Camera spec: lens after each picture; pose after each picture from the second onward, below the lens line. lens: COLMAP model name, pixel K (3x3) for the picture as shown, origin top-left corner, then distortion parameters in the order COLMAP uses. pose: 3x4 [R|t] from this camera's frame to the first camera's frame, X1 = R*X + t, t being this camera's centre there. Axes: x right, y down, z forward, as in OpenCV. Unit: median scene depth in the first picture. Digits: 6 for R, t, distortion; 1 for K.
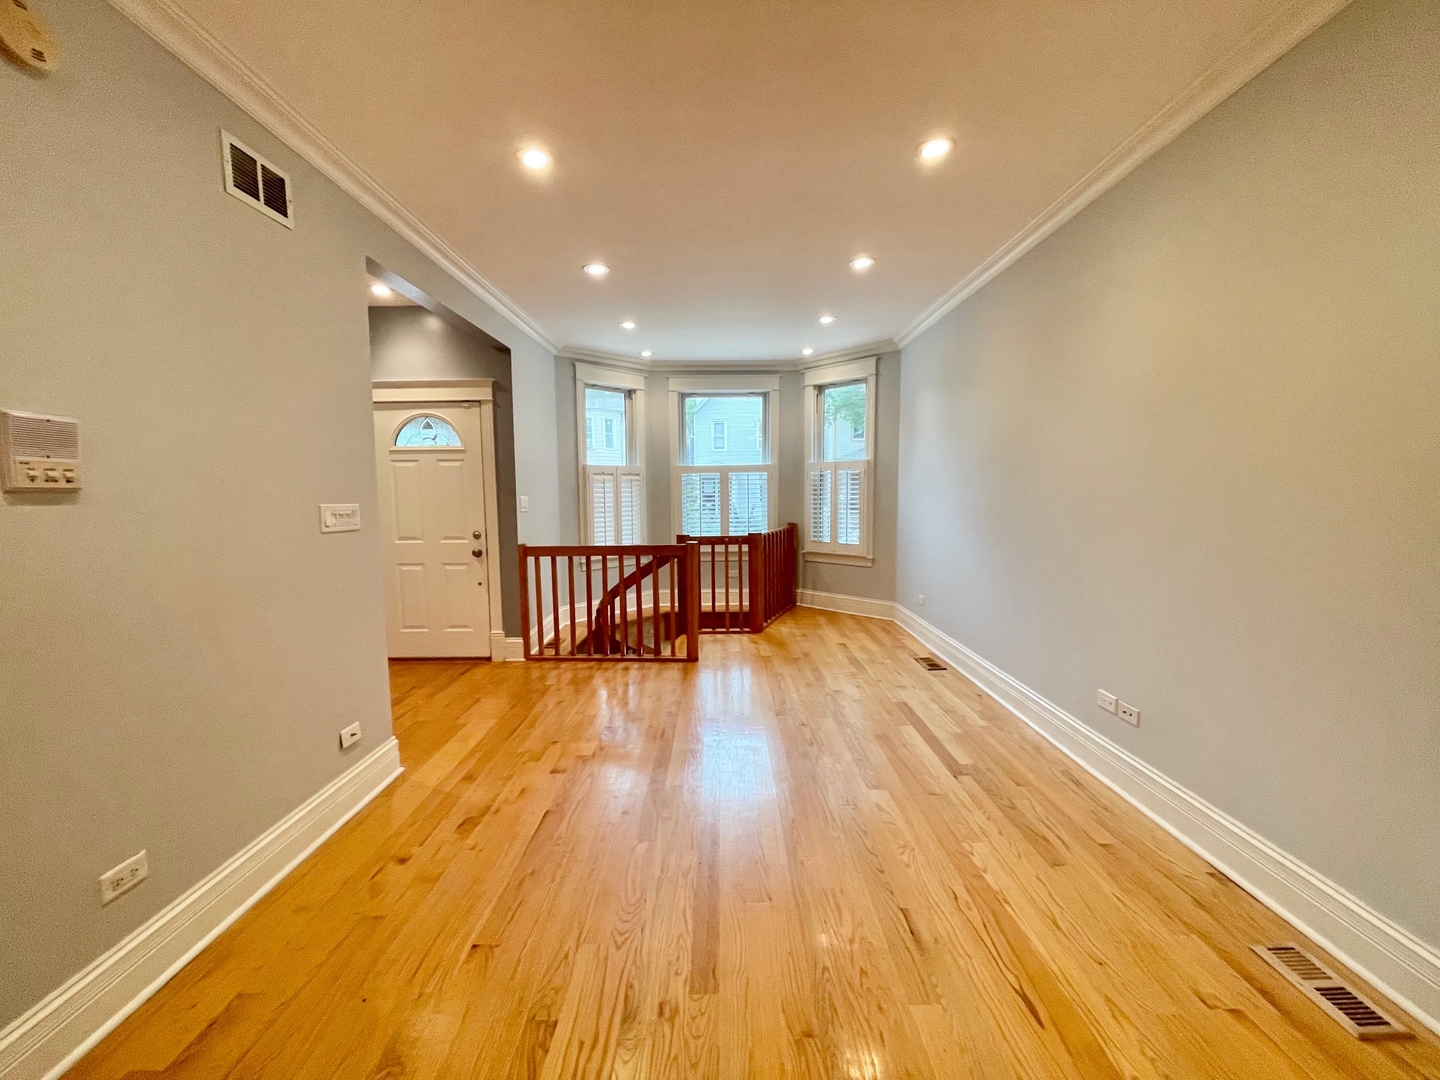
lens RADIAL K [[575.0, 0, 714.3], [0, 575.0, 540.5], [0, 0, 1]] dist [0.001044, 0.000101]
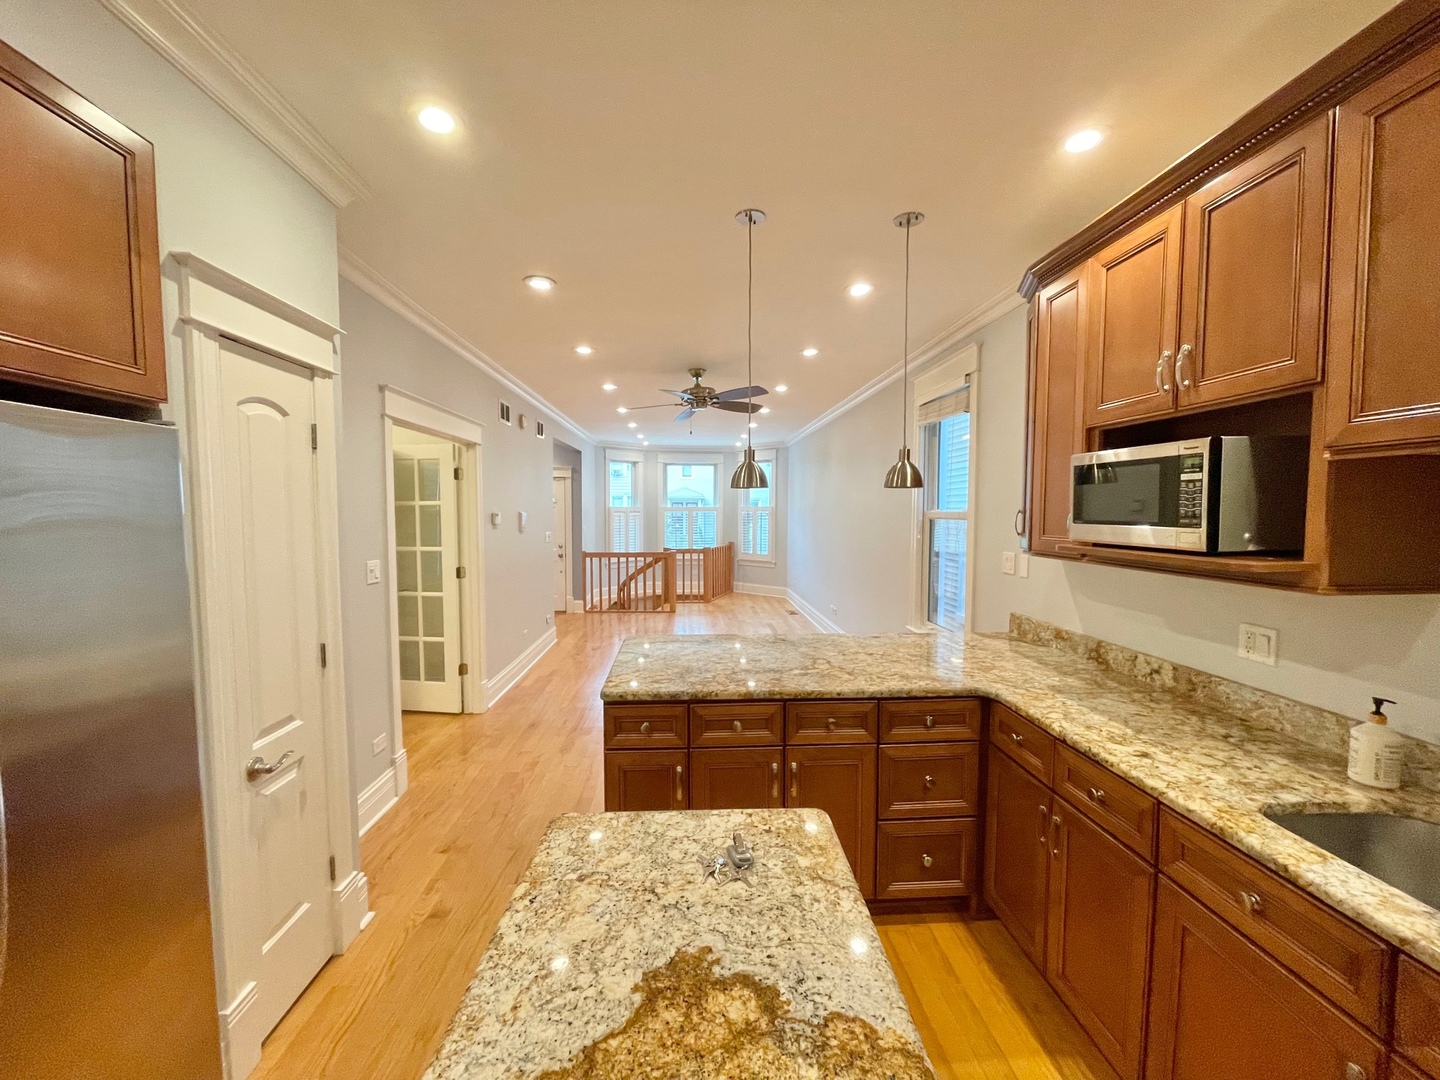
lens RADIAL K [[575.0, 0, 714.3], [0, 575.0, 540.5], [0, 0, 1]] dist [0.001044, 0.000101]
pose [[0.998254, 0.010517, 0.058130, -0.010510], [-0.008460, 0.999334, -0.035506, 0.028197], [-0.058465, 0.034952, 0.997677, -0.752847]]
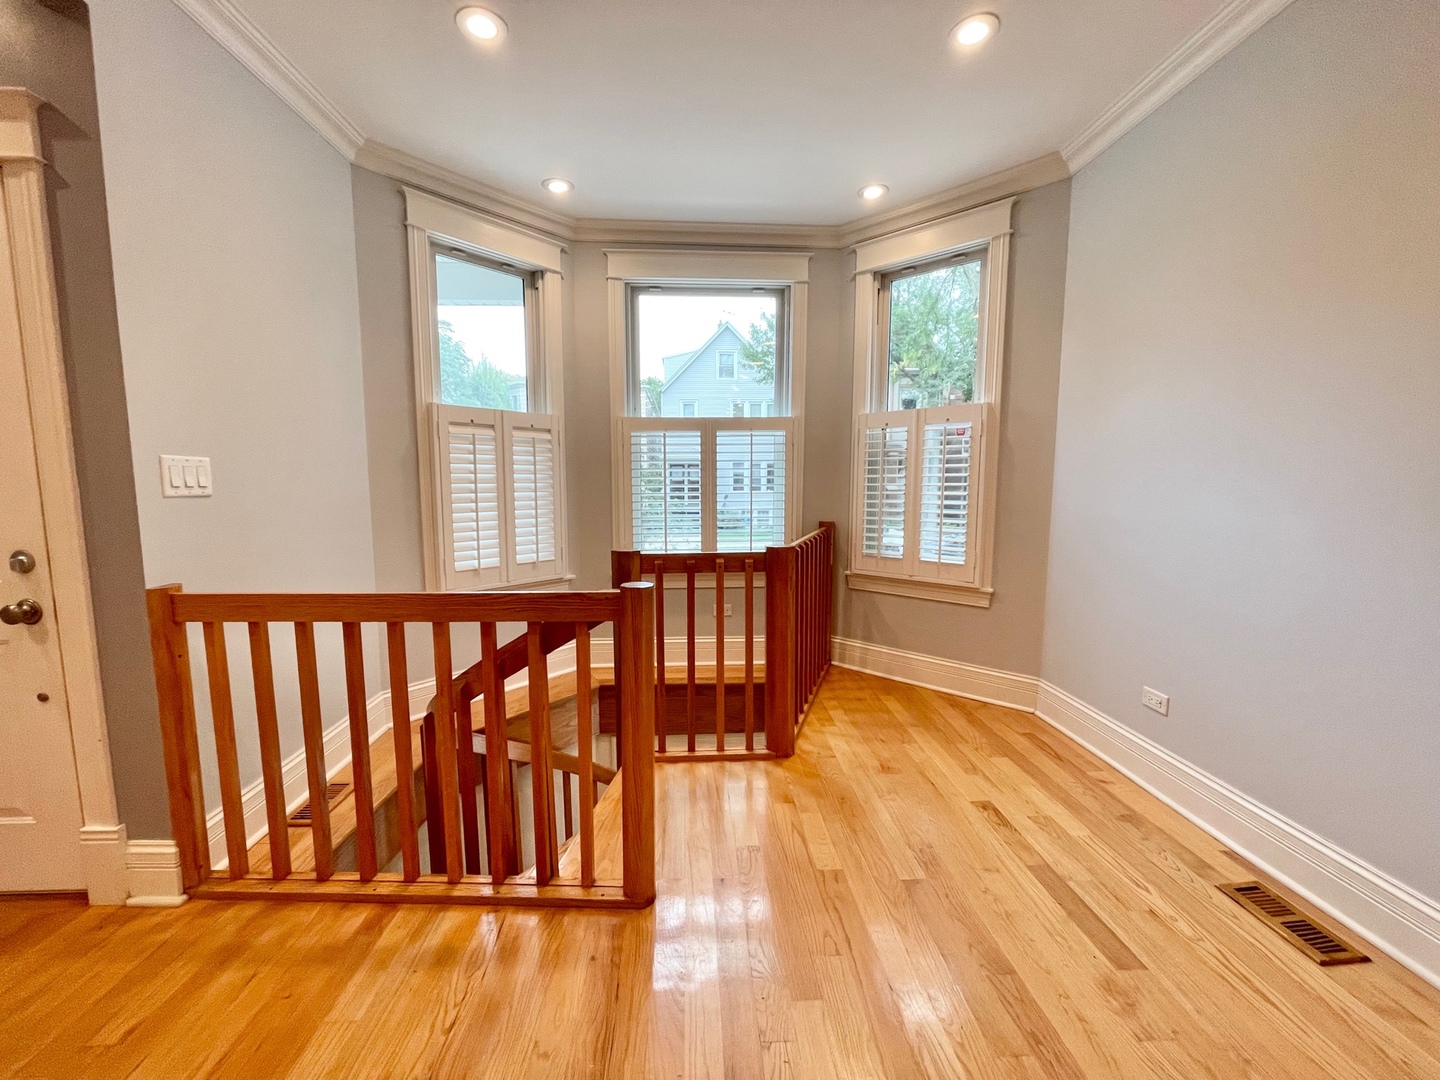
lens RADIAL K [[575.0, 0, 714.3], [0, 575.0, 540.5], [0, 0, 1]] dist [0.001044, 0.000101]
pose [[0.998449, 0.003865, 0.055540, -0.008686], [-0.004831, 0.999839, 0.017271, -0.024636], [-0.055465, -0.017513, 0.998307, 0.499944]]
